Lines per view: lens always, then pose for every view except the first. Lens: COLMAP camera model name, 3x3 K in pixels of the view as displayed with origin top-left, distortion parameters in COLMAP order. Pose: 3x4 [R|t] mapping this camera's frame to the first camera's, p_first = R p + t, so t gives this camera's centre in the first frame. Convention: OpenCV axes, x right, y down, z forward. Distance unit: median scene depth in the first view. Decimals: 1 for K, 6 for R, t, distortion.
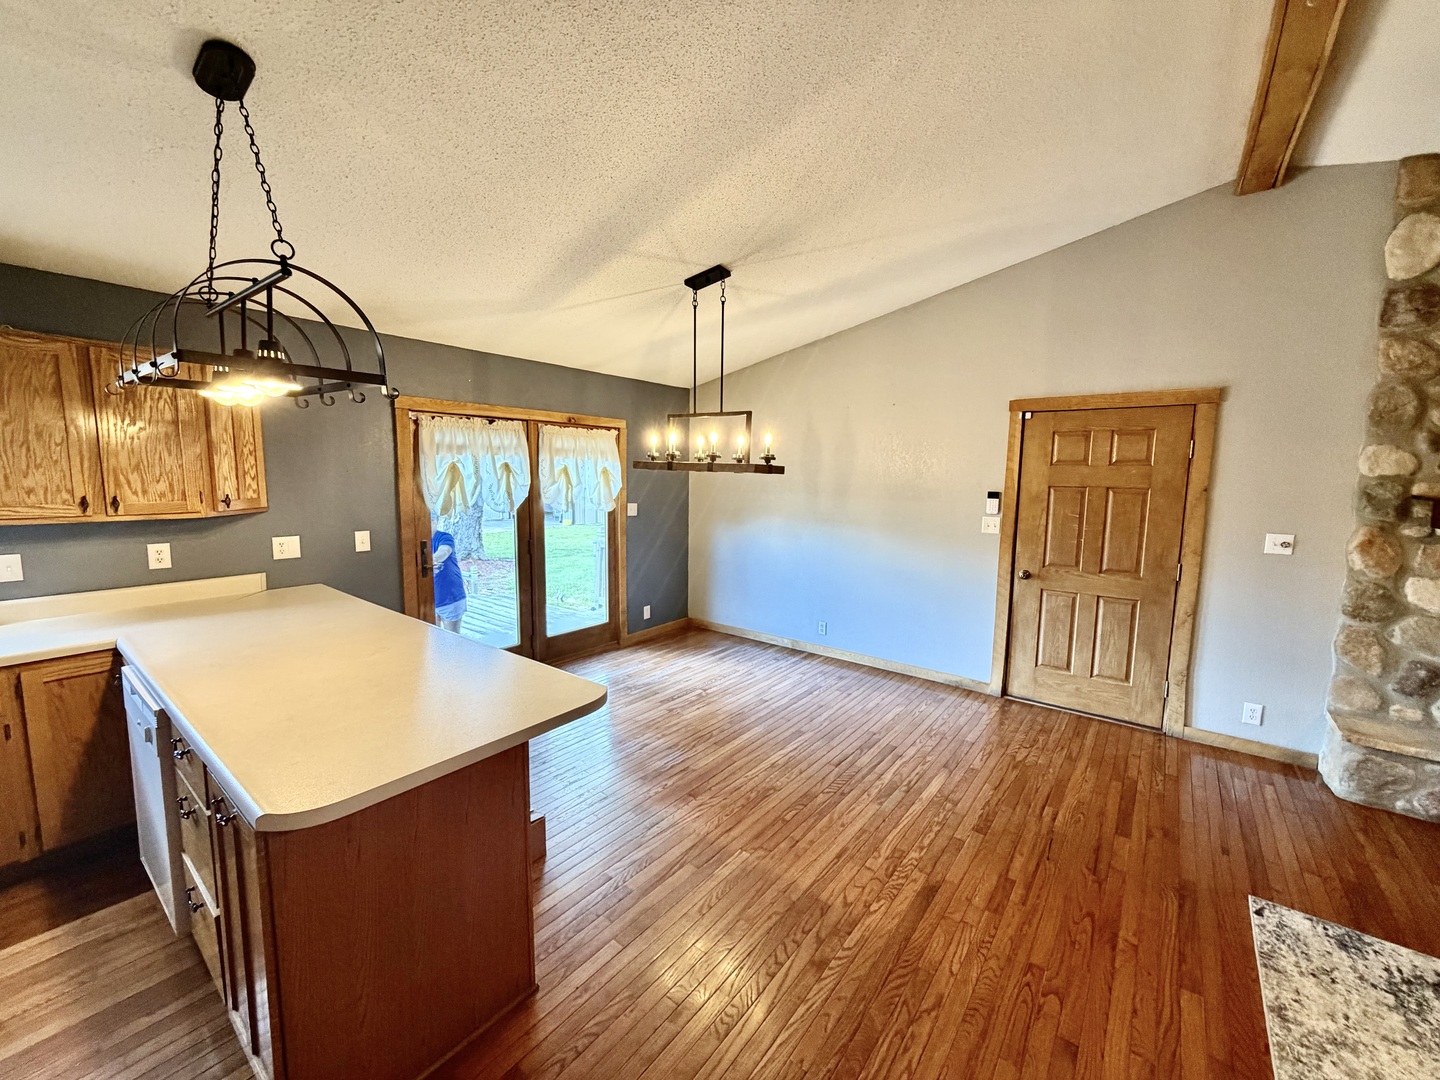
lens RADIAL K [[568.7, 0, 723.7], [0, 568.7, 538.9], [0, 0, 1]] dist [0.000098, 0.000253]
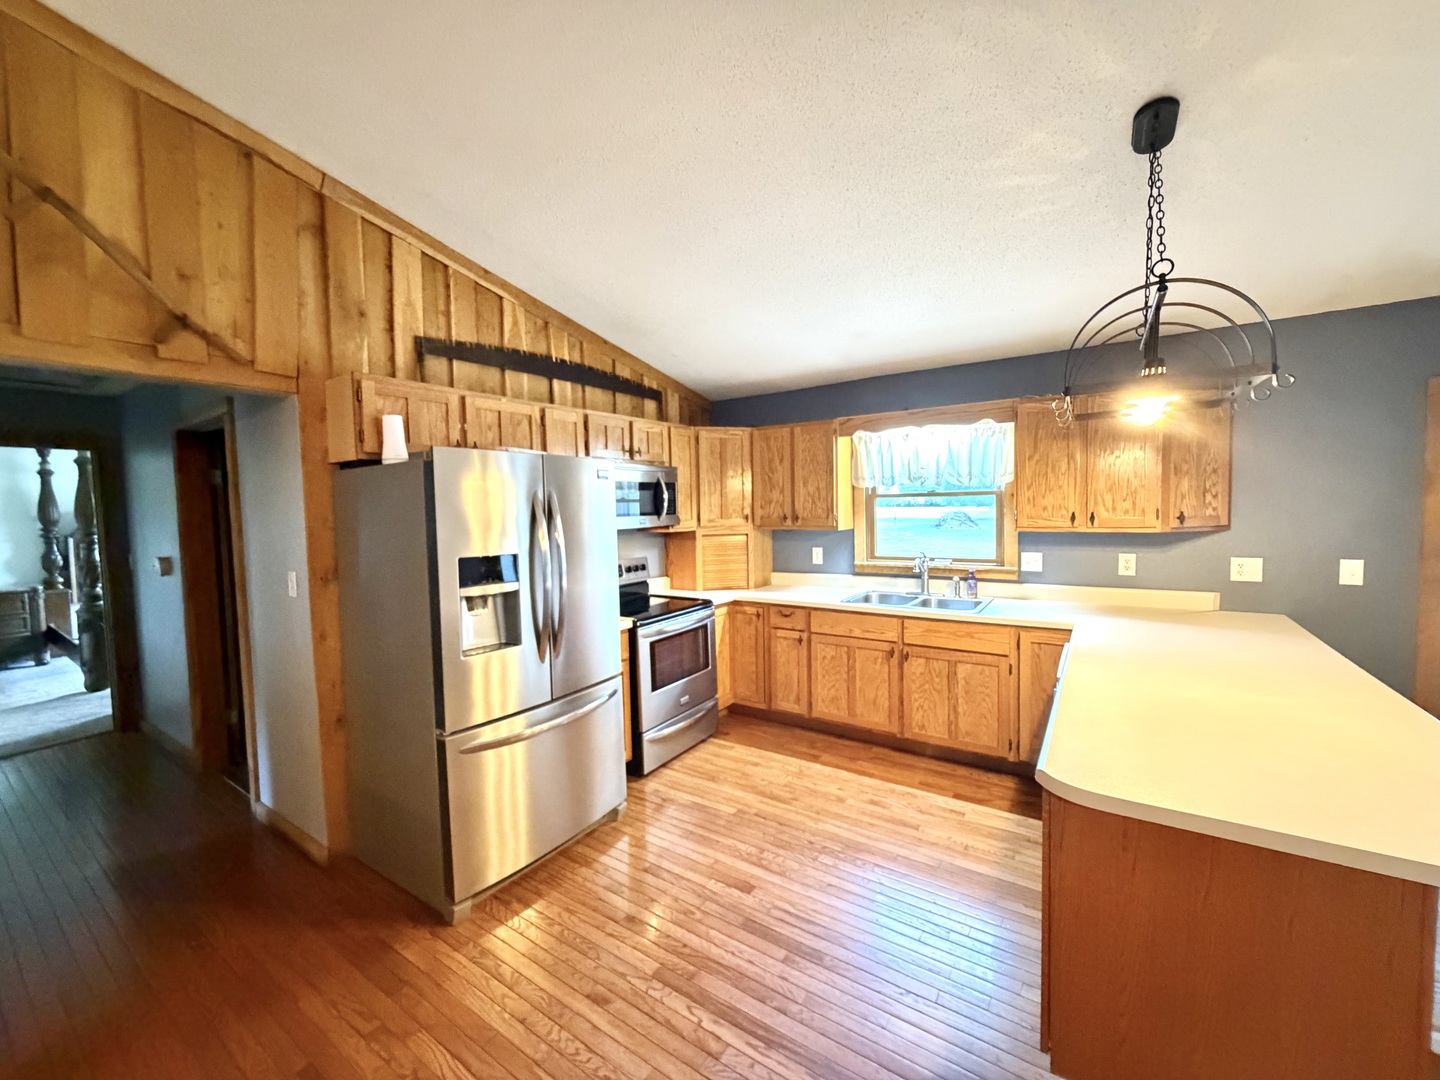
lens RADIAL K [[568.7, 0, 723.7], [0, 568.7, 538.9], [0, 0, 1]] dist [0.000098, 0.000253]
pose [[0.075400, 0.044633, -0.996154, 0.126025], [-0.090704, 0.995163, 0.037723, 0.010236], [0.993019, 0.087511, 0.079084, 0.092662]]
